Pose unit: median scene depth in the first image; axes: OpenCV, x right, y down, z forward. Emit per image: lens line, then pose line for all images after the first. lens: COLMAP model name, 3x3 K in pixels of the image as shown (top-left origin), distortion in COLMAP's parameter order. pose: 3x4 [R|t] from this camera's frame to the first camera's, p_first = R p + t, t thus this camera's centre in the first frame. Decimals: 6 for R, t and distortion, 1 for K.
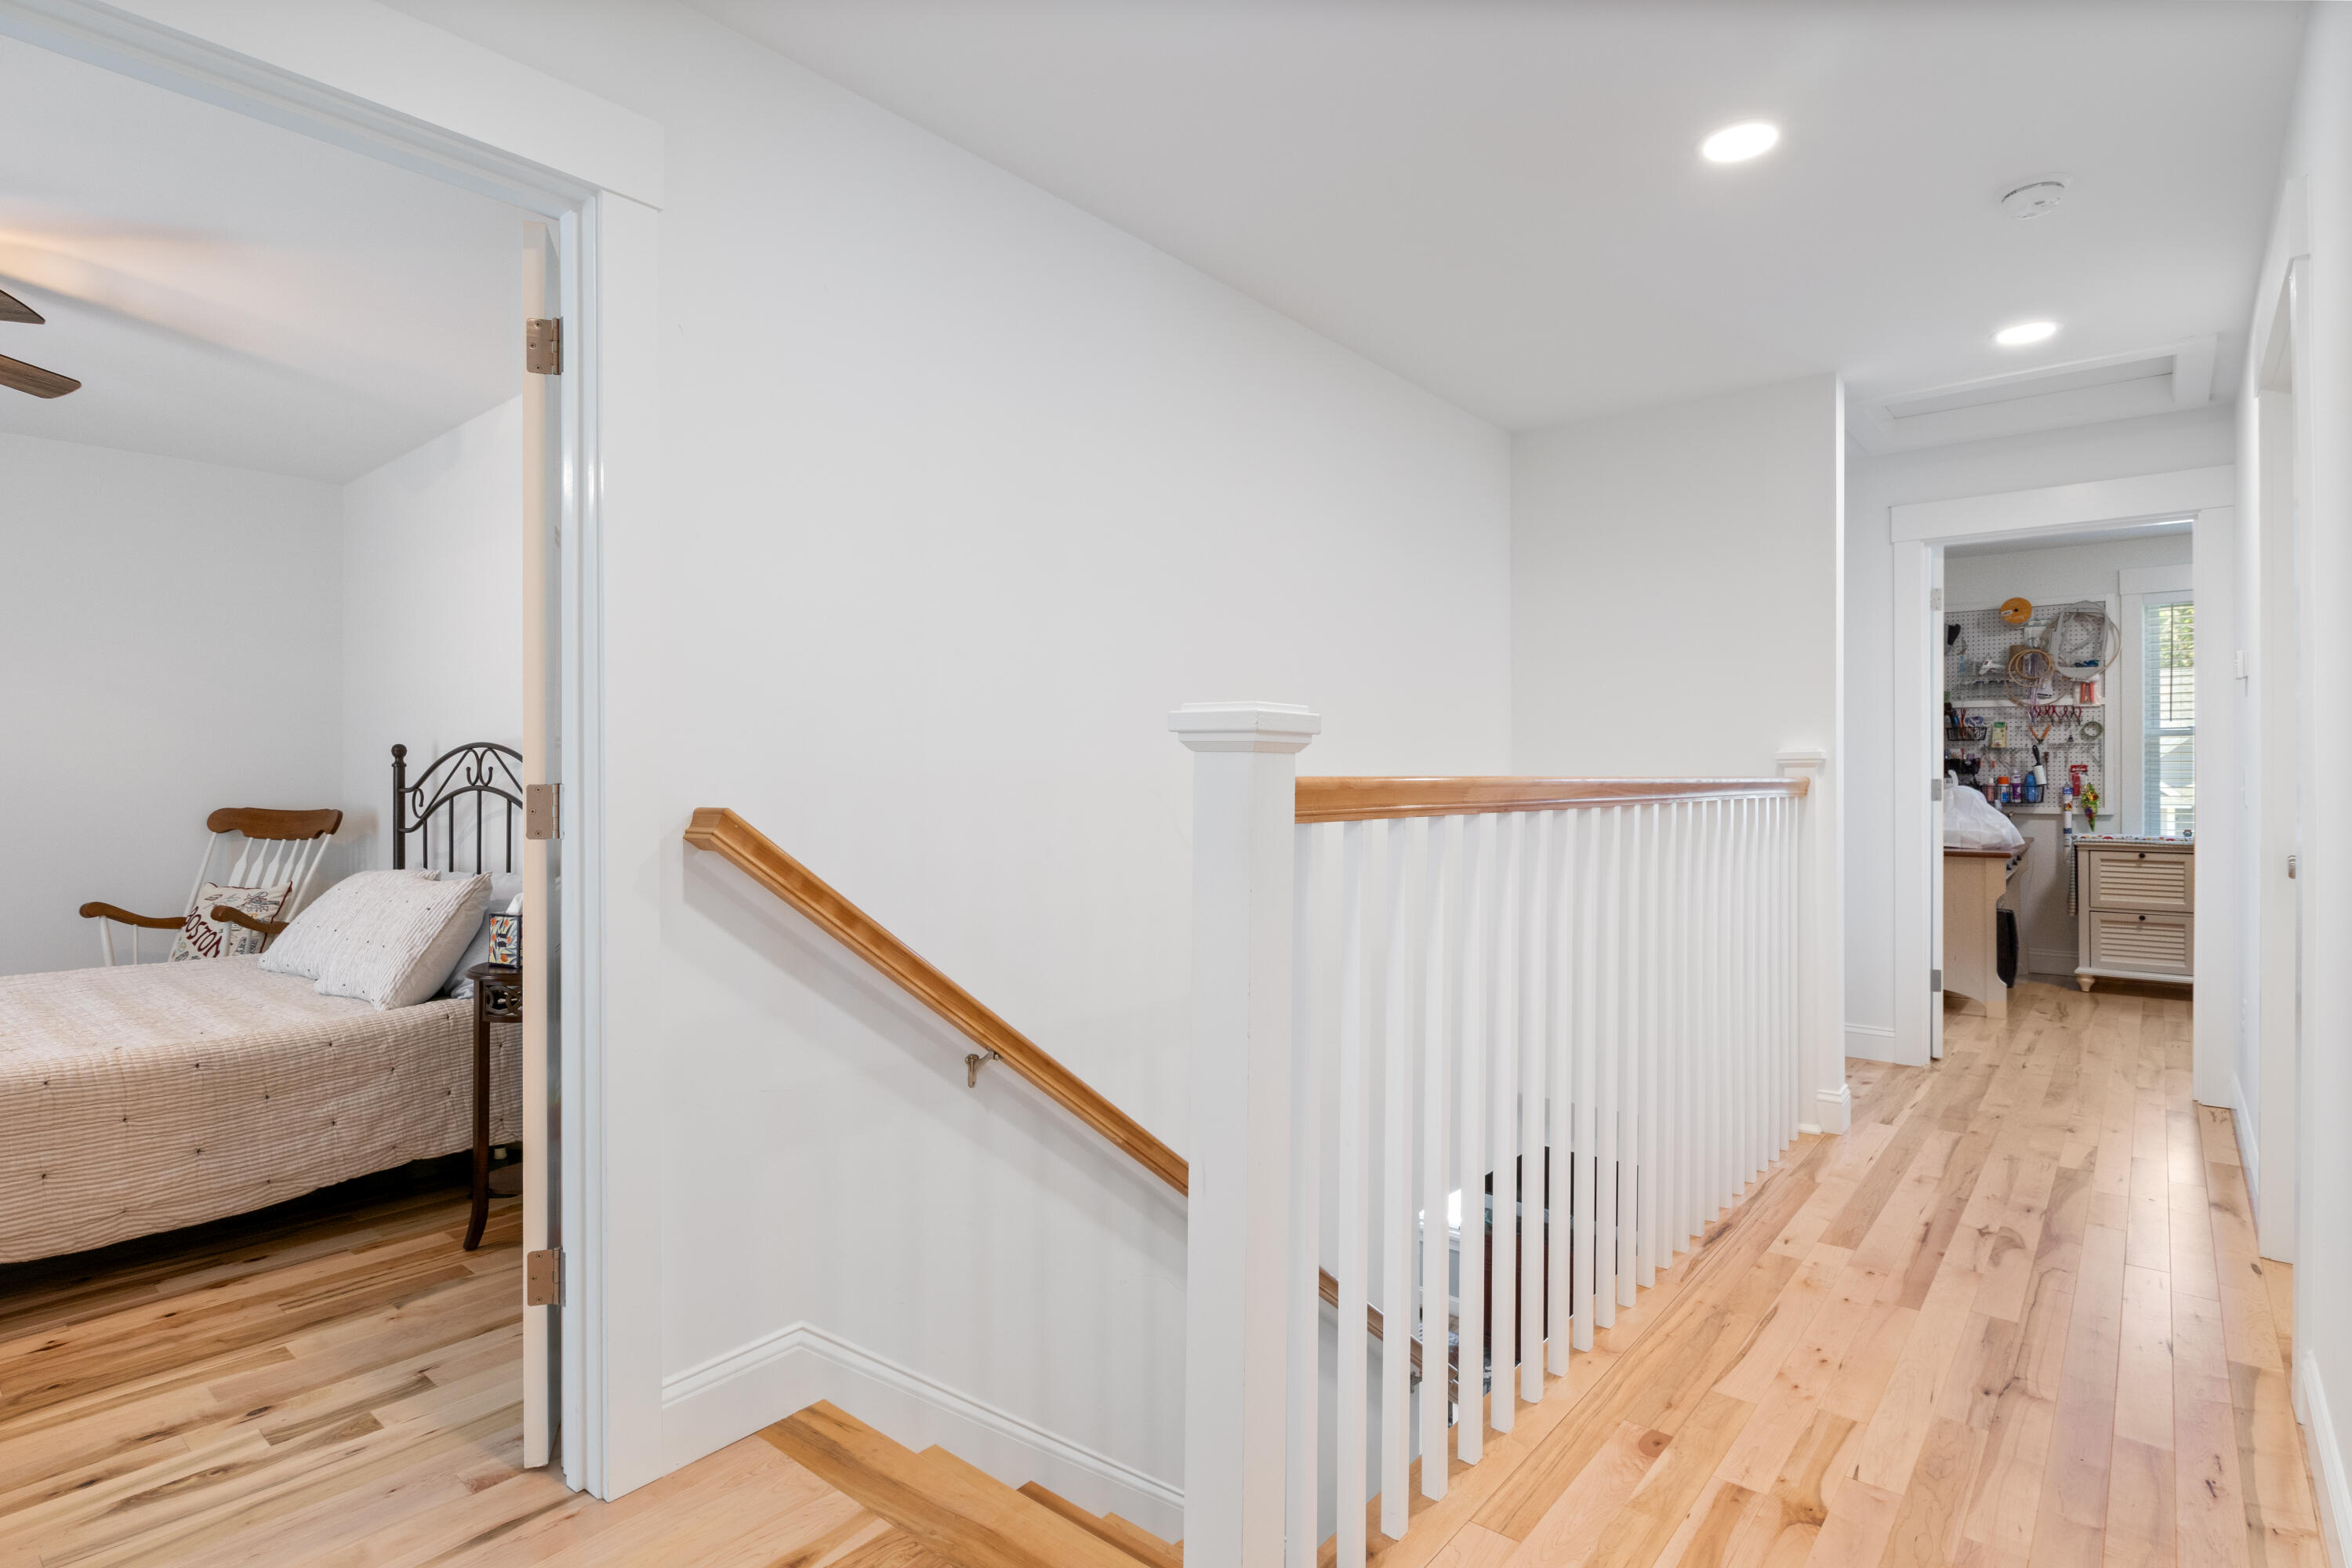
lens RADIAL K [[1204.8, 0, 1176.8], [0, 1204.8, 783.5], [0, 0, 1]] dist [-0.001520, -0.000636]
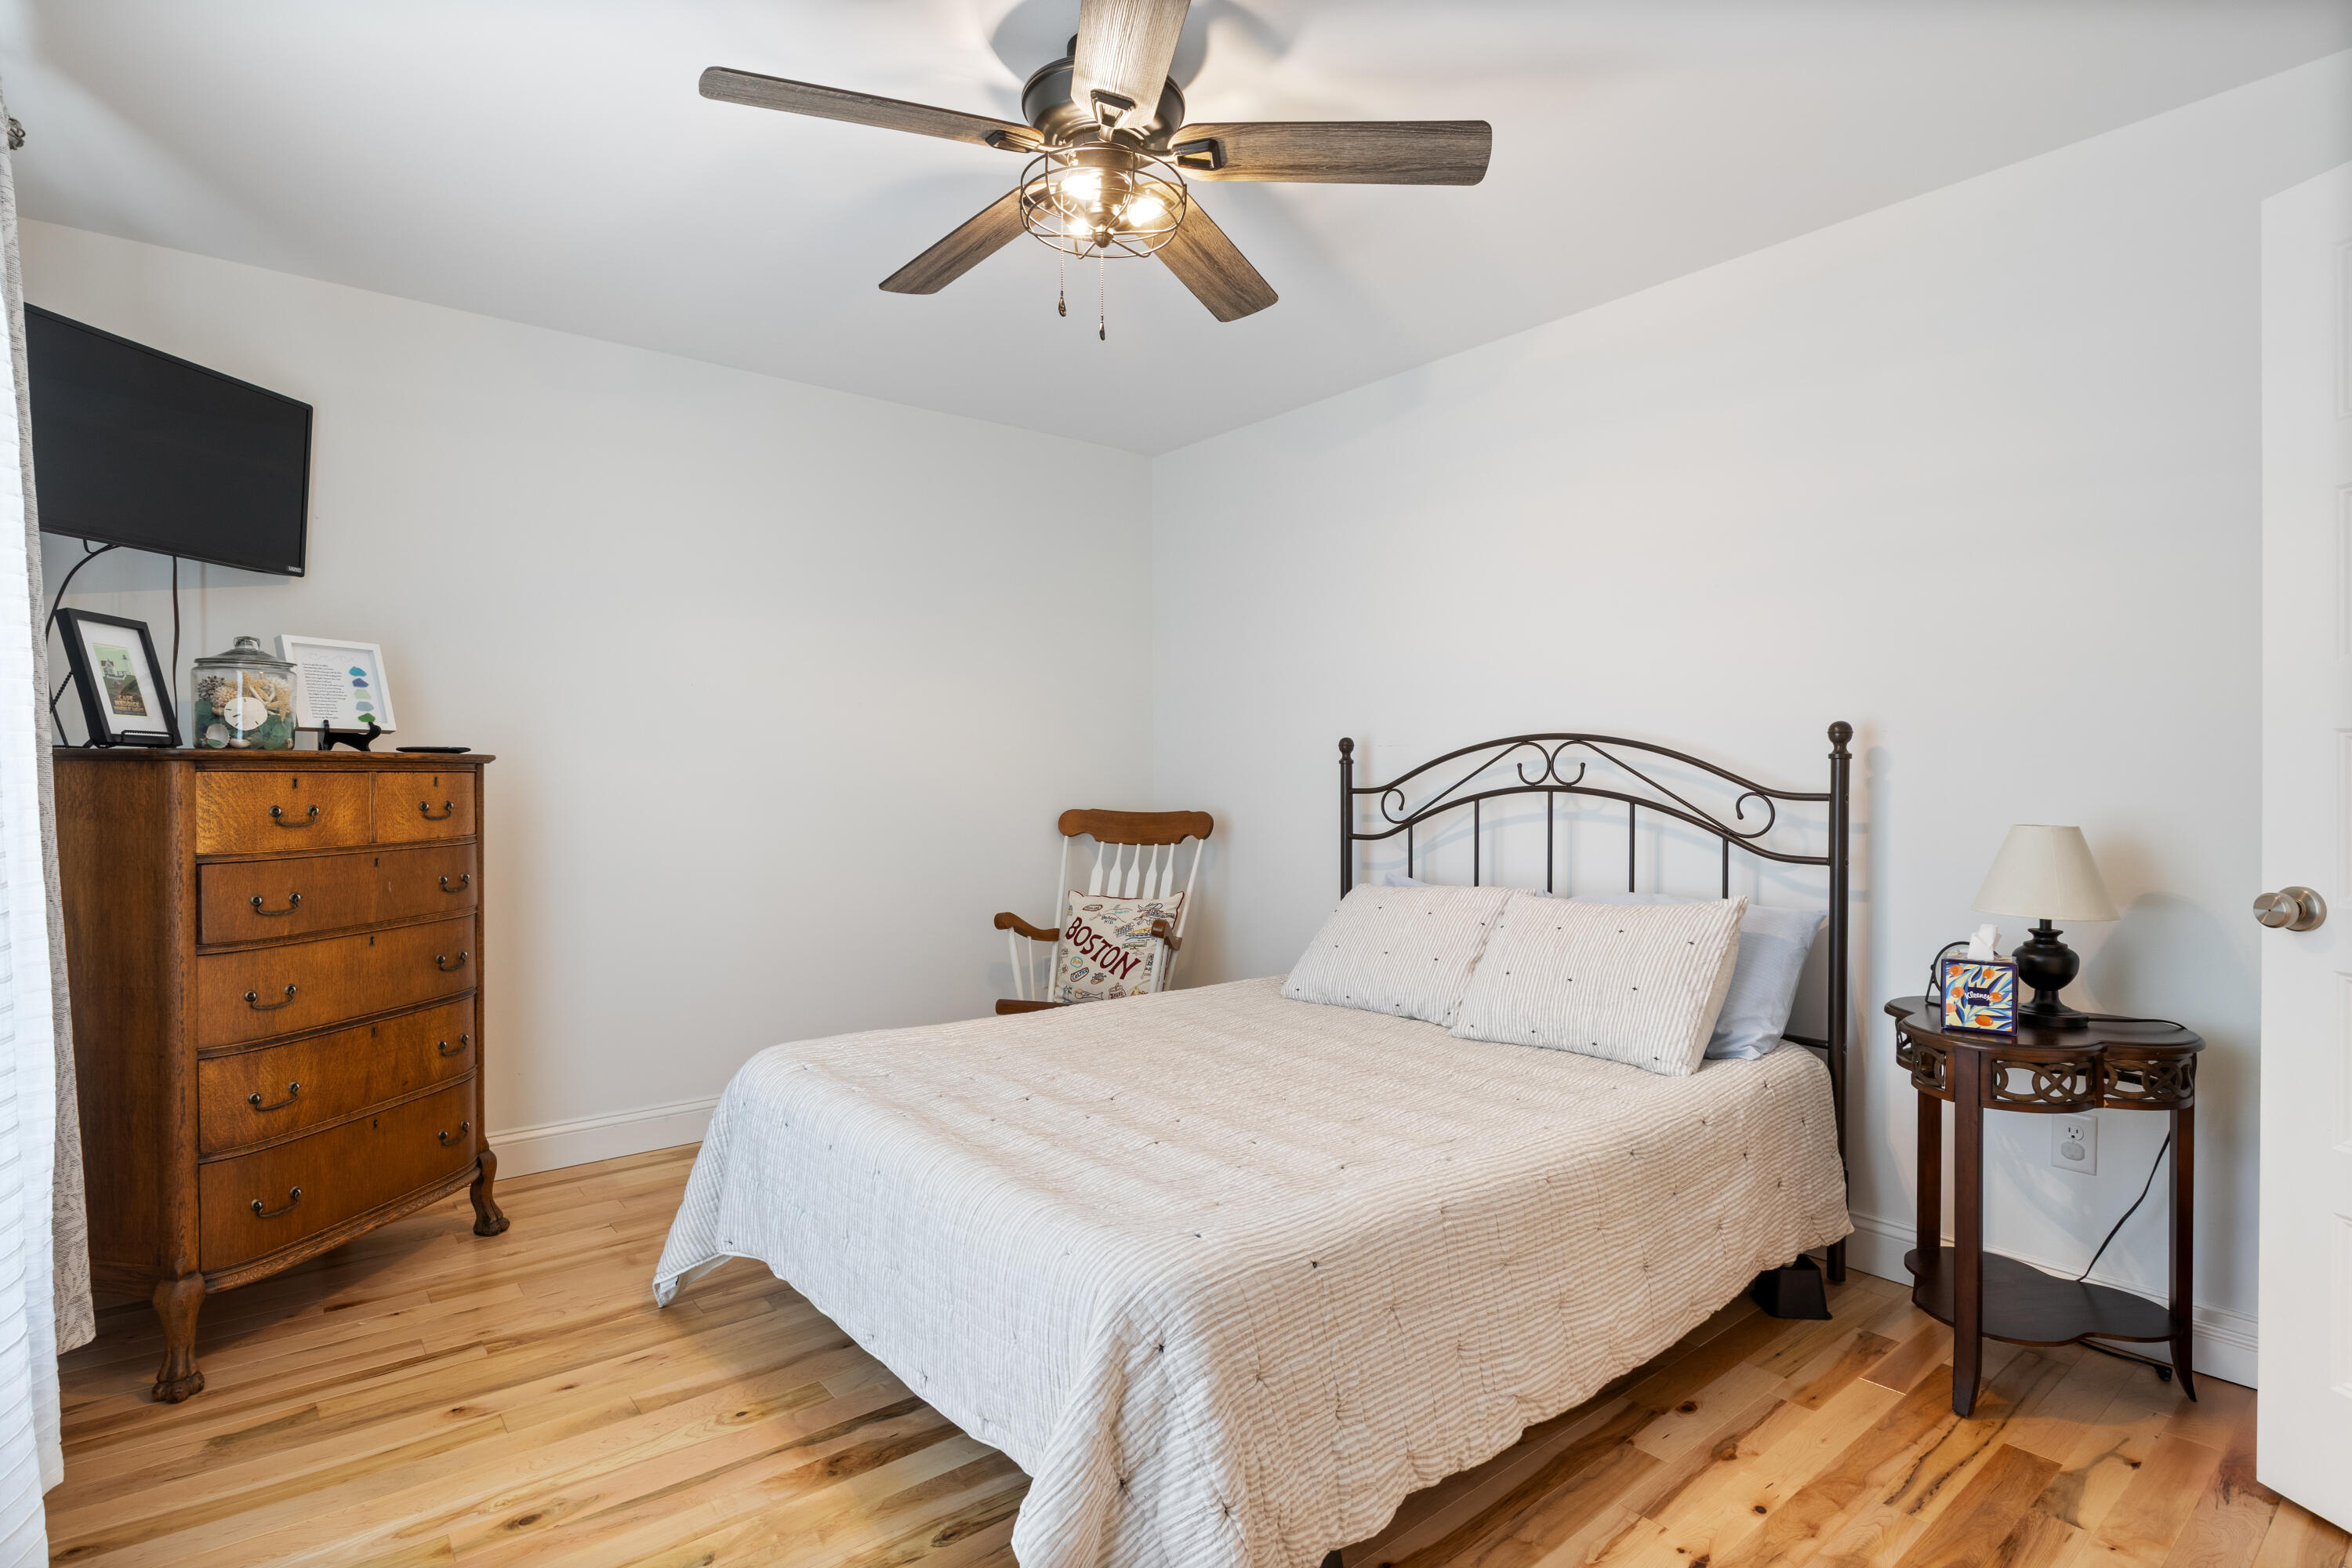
lens RADIAL K [[1204.8, 0, 1180.1], [0, 1204.8, 791.1], [0, 0, 1]] dist [-0.001520, -0.000636]
pose [[0.981854, -0.000838, -0.189635, -0.613907], [0.002705, 0.999950, 0.009586, -0.002870], [0.189618, -0.009925, 0.981808, 0.126162]]
